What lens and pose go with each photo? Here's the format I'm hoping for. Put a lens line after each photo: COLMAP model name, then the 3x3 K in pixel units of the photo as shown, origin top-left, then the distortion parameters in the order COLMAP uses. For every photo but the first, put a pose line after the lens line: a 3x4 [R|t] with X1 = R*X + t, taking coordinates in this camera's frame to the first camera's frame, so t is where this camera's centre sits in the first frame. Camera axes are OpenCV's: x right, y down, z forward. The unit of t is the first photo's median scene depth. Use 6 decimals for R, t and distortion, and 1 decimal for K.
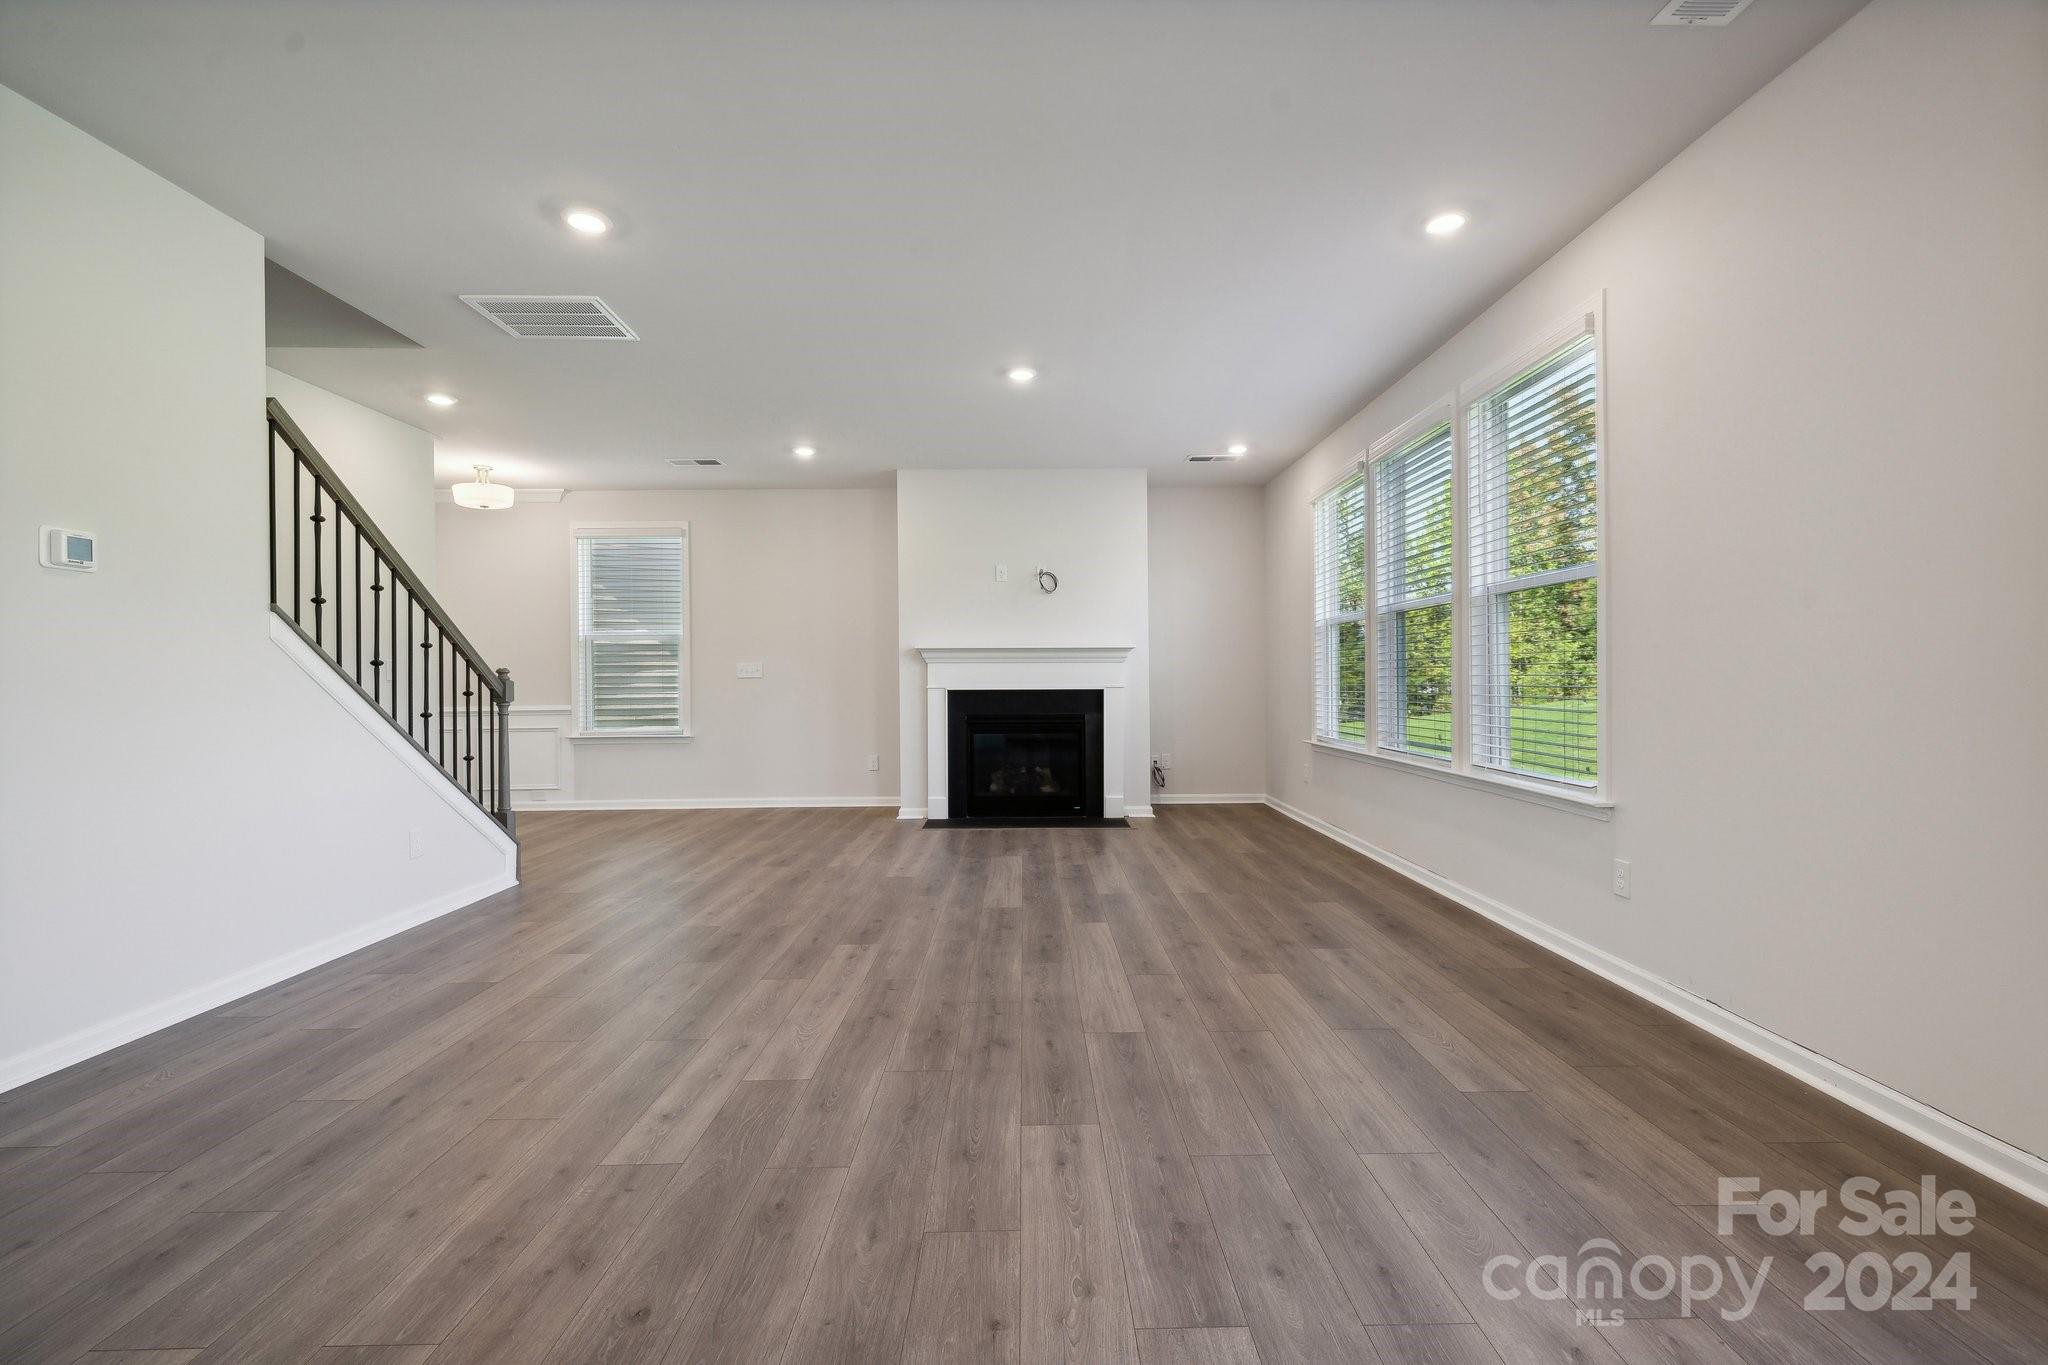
lens RADIAL K [[865.1, 0, 1036.8], [0, 865.1, 680.1], [0, 0, 1]] dist [0.000439, -0.000548]
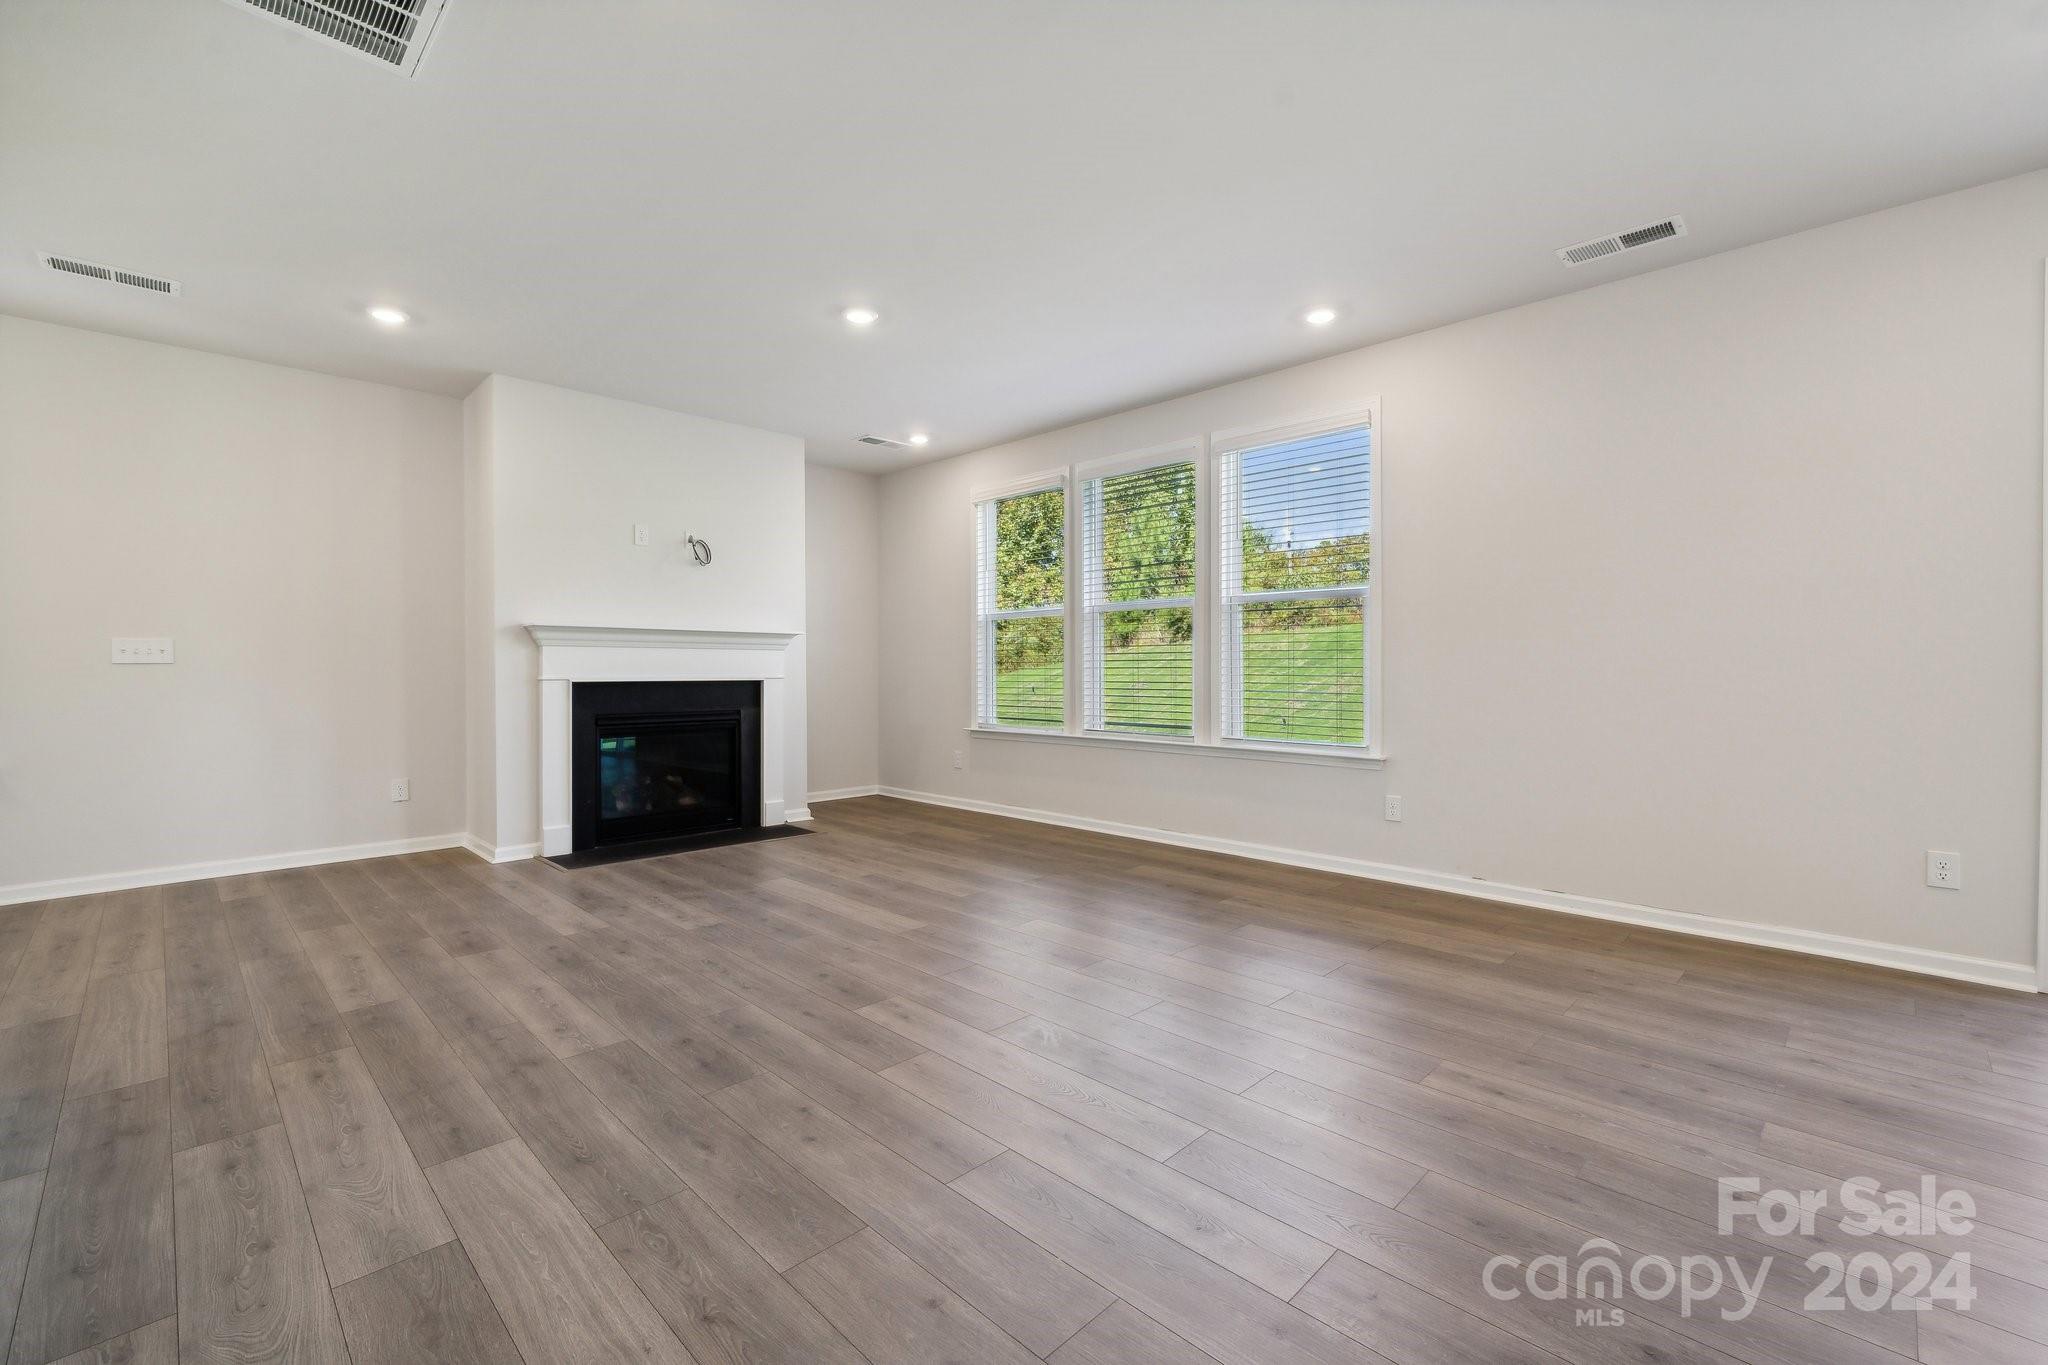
lens RADIAL K [[865.1, 0, 1036.8], [0, 865.1, 680.1], [0, 0, 1]] dist [0.000439, -0.000548]
pose [[0.712236, -0.004088, 0.701928, -0.354750], [-0.003386, 0.999951, 0.009259, 0.001335], [-0.701932, -0.008971, 0.712187, 0.182106]]
